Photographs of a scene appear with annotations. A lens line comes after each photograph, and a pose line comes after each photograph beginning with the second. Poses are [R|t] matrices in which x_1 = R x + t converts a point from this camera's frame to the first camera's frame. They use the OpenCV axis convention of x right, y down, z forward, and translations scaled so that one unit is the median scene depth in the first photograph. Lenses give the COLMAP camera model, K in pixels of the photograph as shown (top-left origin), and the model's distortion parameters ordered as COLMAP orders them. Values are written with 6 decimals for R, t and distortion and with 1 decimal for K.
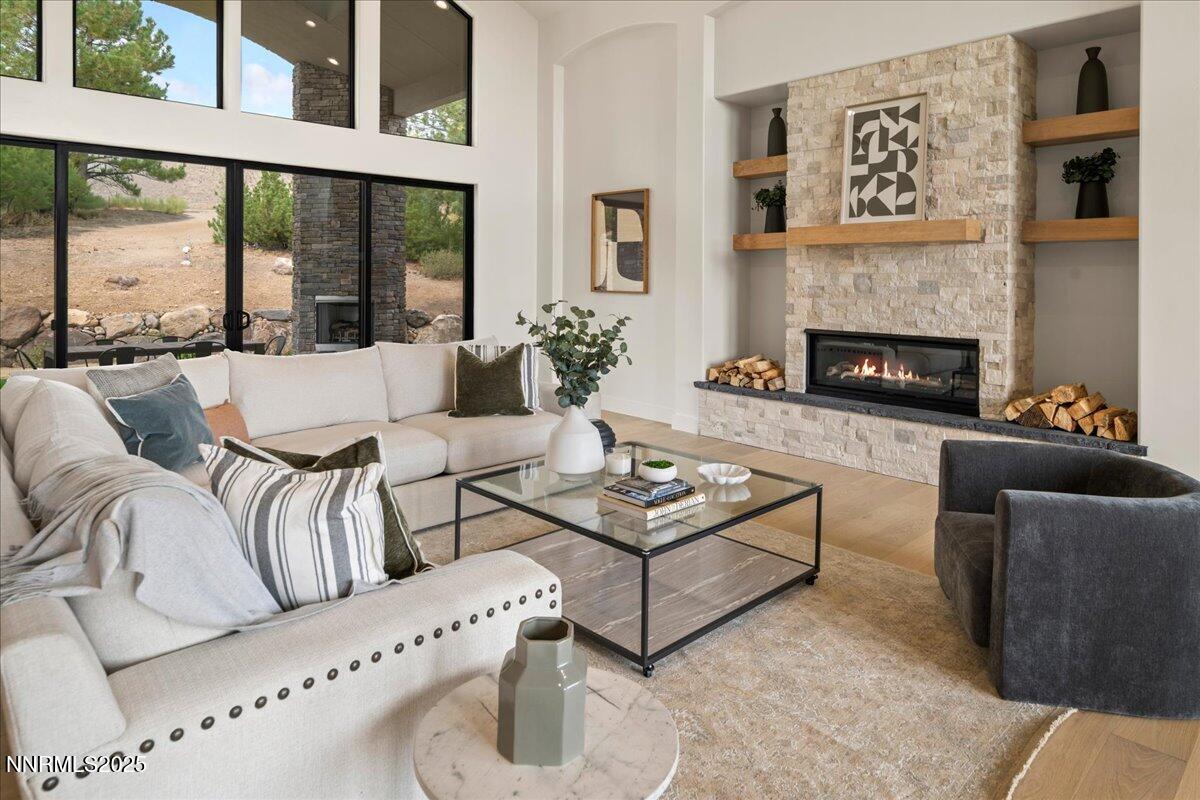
lens RADIAL K [[707.6, 0, 602.9], [0, 707.6, 278.0], [0, 0, 1]] dist [-0.002243, -0.000595]
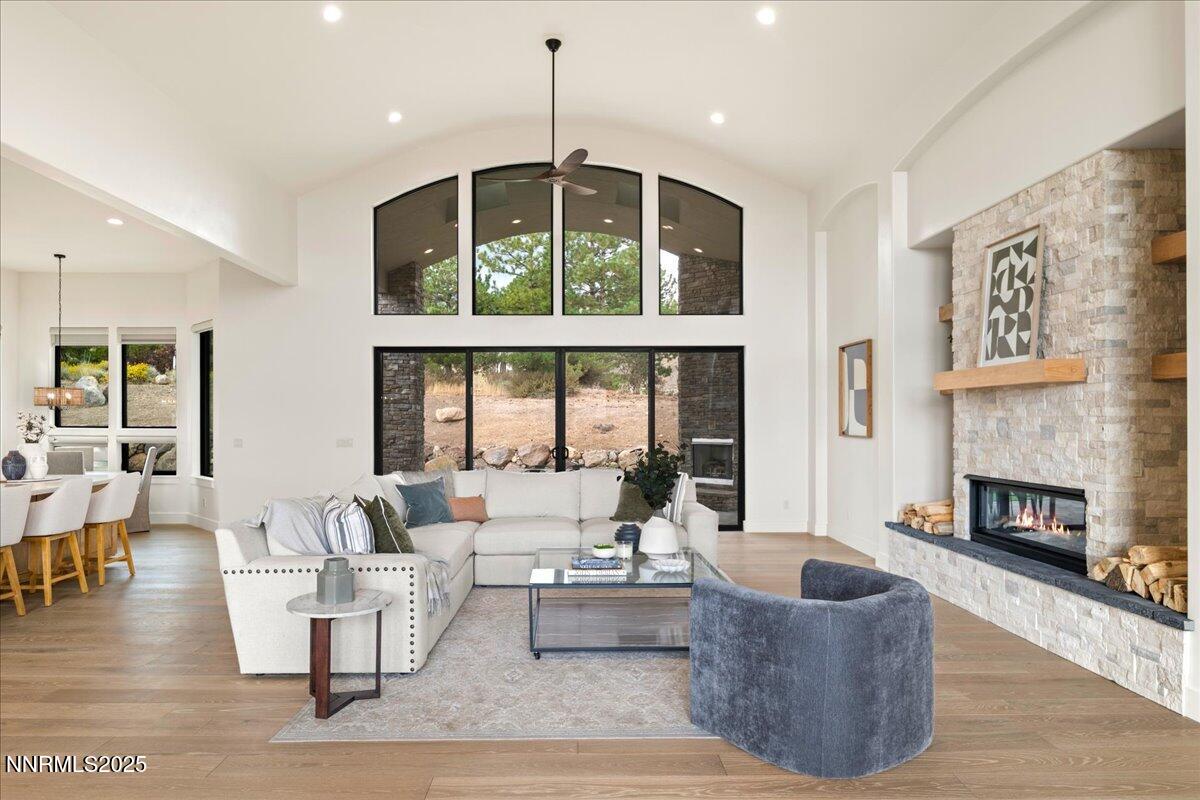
lens RADIAL K [[699.6, 0, 595.7], [0, 699.6, 418.1], [0, 0, 1]] dist [-0.002601, -0.000342]
pose [[0.749187, -0.009286, -0.662293, 0.596342], [0.003921, 0.999946, -0.009585, 0.000930], [0.662347, 0.004584, 0.749183, -0.076910]]
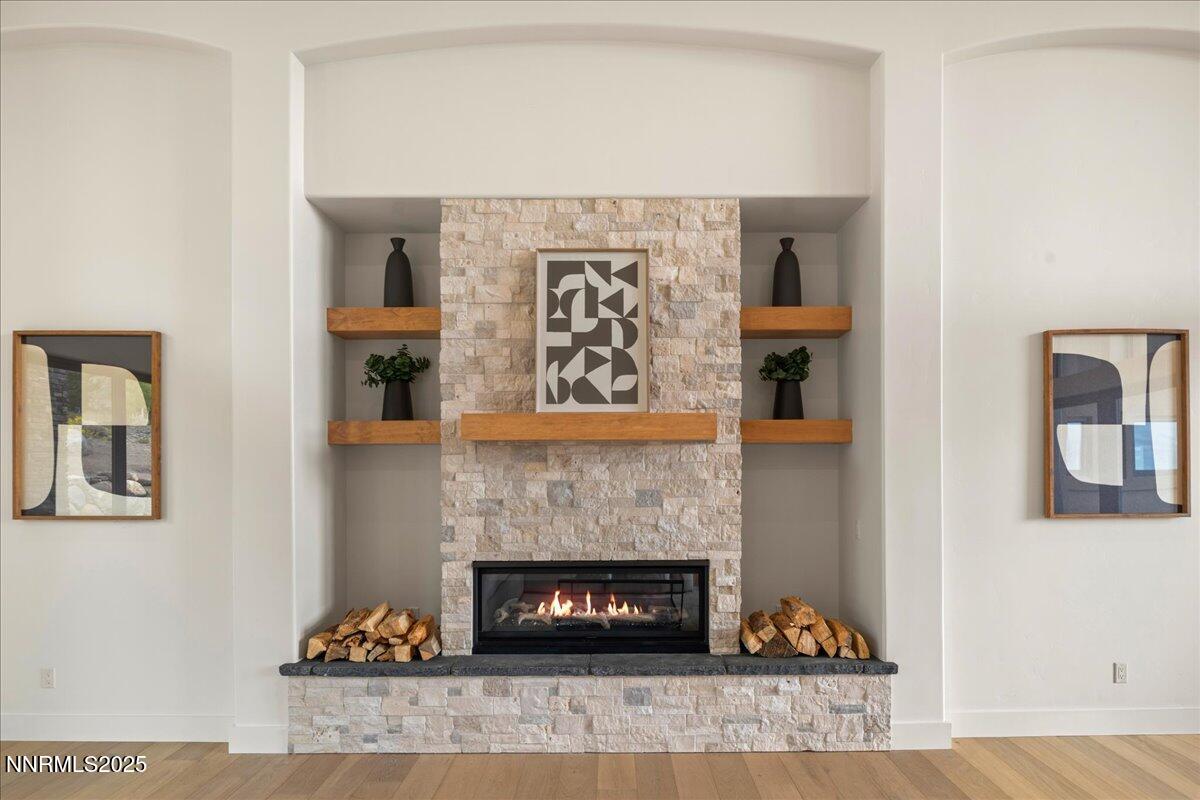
lens RADIAL K [[650.1, 0, 615.8], [0, 650.1, 471.9], [0, 0, 1]] dist [-0.002890, -0.001146]
pose [[0.680779, -0.011887, 0.732393, -0.090597], [0.010094, 0.999926, 0.006846, -0.020412], [-0.732420, 0.002732, 0.680848, 0.510613]]
